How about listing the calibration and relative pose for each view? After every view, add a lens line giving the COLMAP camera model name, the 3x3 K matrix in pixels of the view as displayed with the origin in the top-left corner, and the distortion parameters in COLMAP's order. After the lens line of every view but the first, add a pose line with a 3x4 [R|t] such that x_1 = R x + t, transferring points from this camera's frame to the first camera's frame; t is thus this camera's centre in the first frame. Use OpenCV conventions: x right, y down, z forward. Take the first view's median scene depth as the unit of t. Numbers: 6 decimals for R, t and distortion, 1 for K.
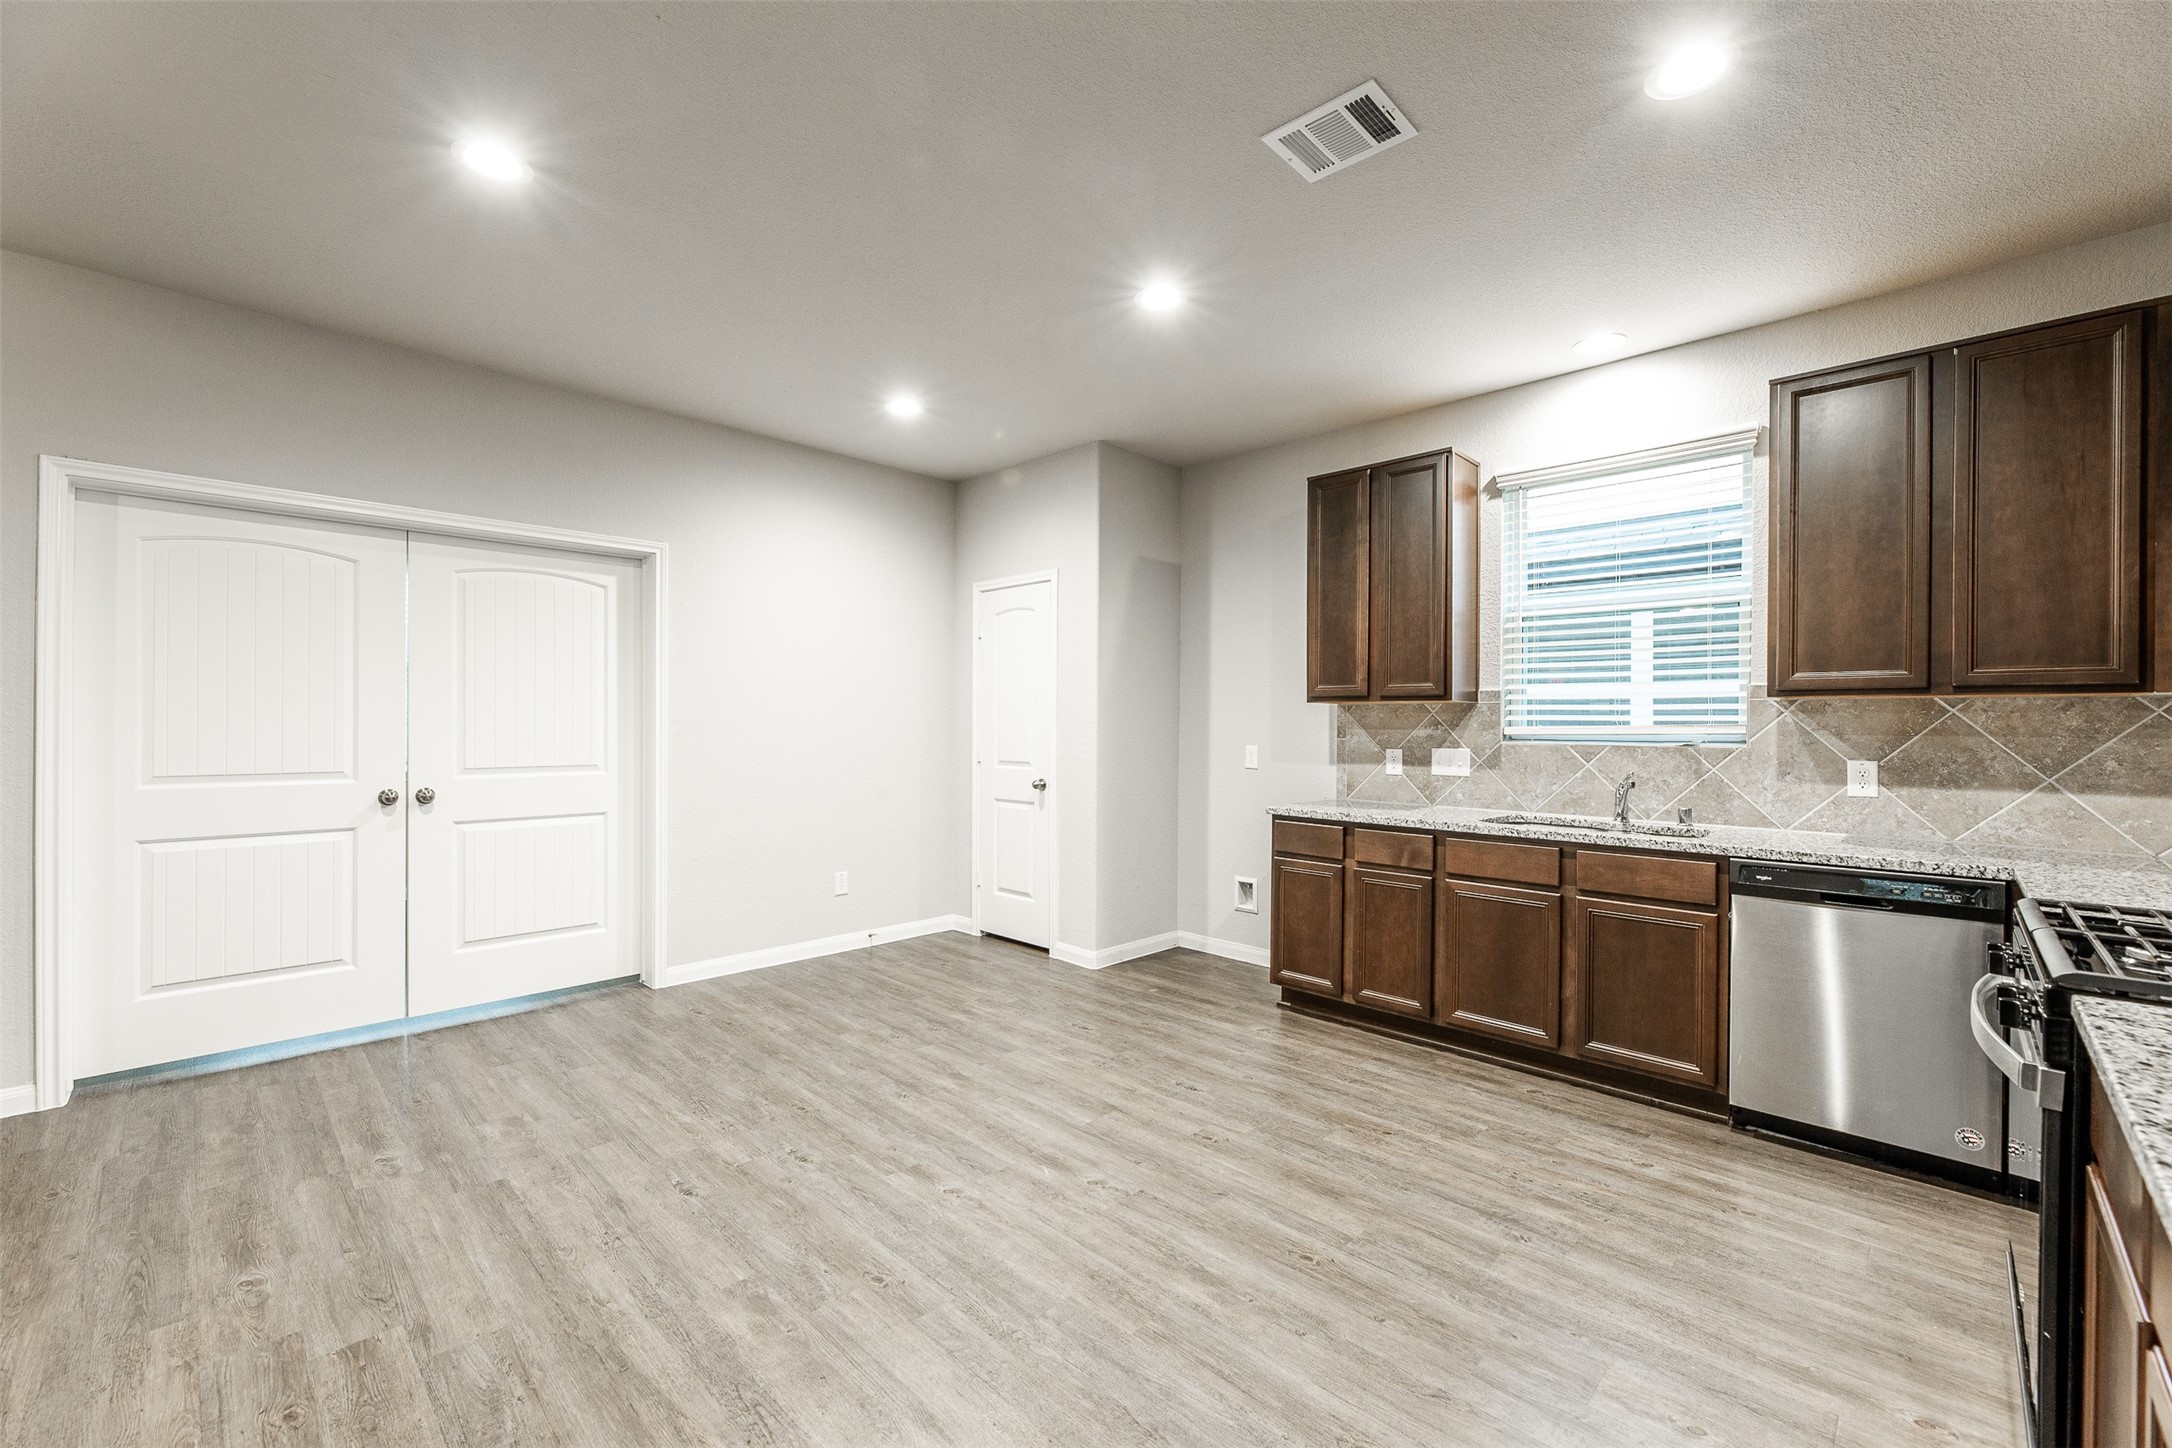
lens RADIAL K [[882.2, 0, 1080.5], [0, 882.2, 722.6], [0, 0, 1]] dist [-0.003867, 0.000472]
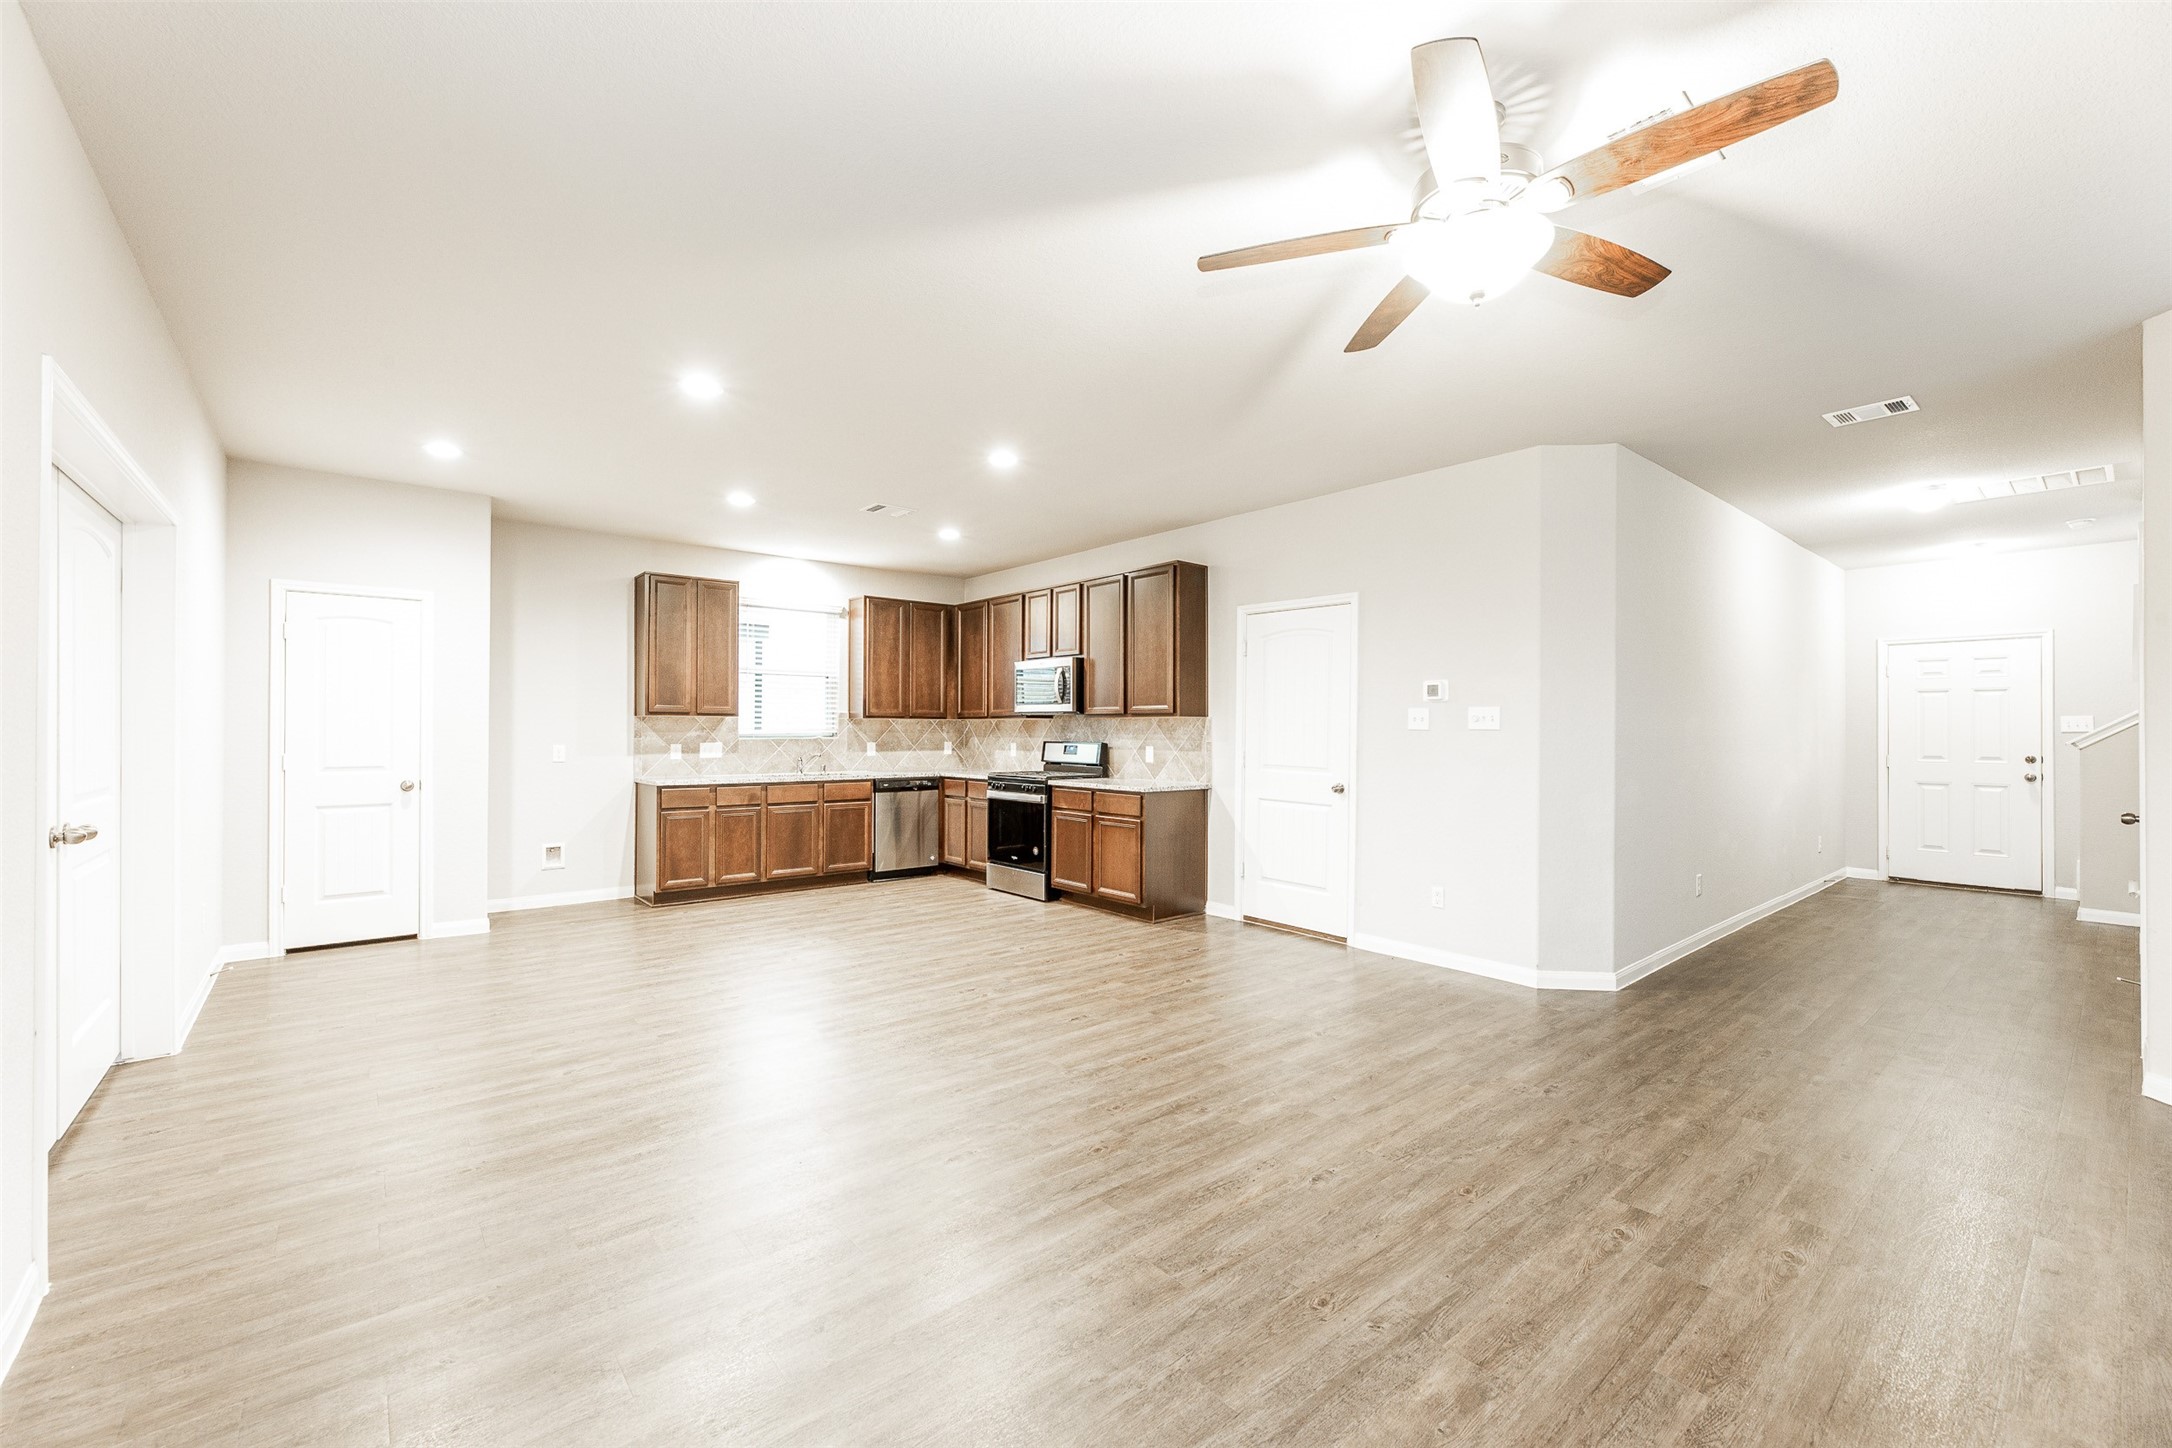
lens RADIAL K [[882.2, 0, 1086.5], [0, 882.2, 726.3], [0, 0, 1]] dist [-0.003867, 0.000472]
pose [[0.095109, -0.001852, 0.995465, -1.561378], [-0.003271, 0.999992, 0.002173, -0.011948], [-0.995461, -0.003463, 0.095102, 0.095951]]
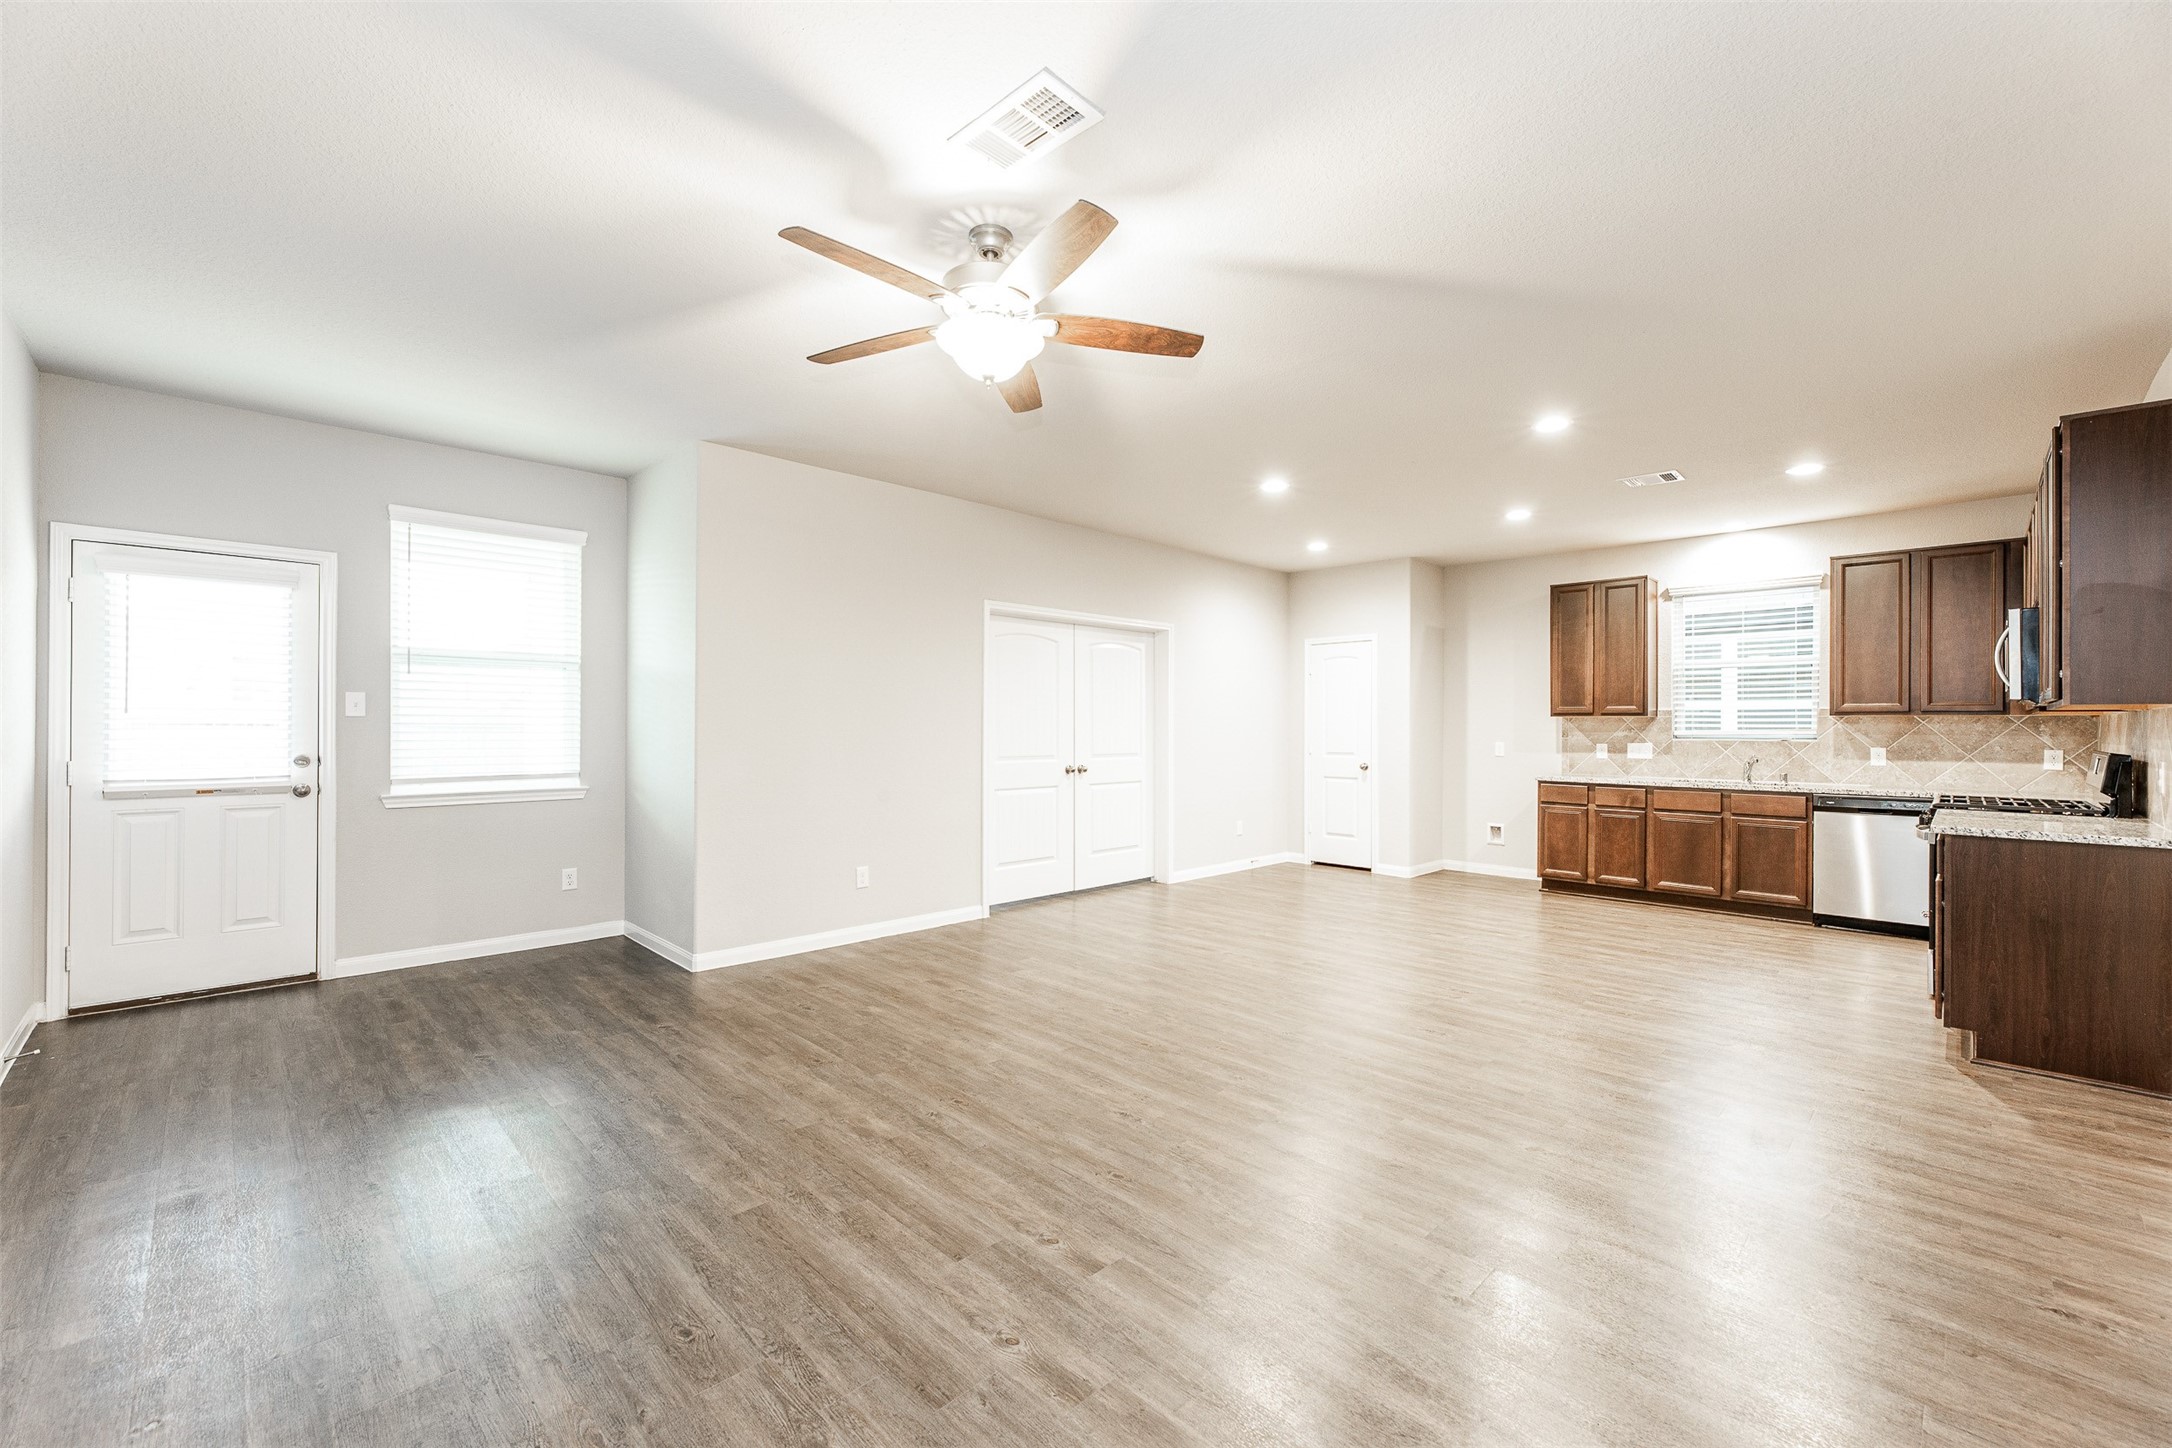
lens RADIAL K [[882.2, 0, 1080.3], [0, 882.2, 723.7], [0, 0, 1]] dist [-0.003867, 0.000472]
pose [[0.999879, -0.001065, -0.015536, -0.804137], [0.001017, 0.999995, -0.003119, -0.005709], [0.015540, 0.003103, 0.999874, -0.924456]]
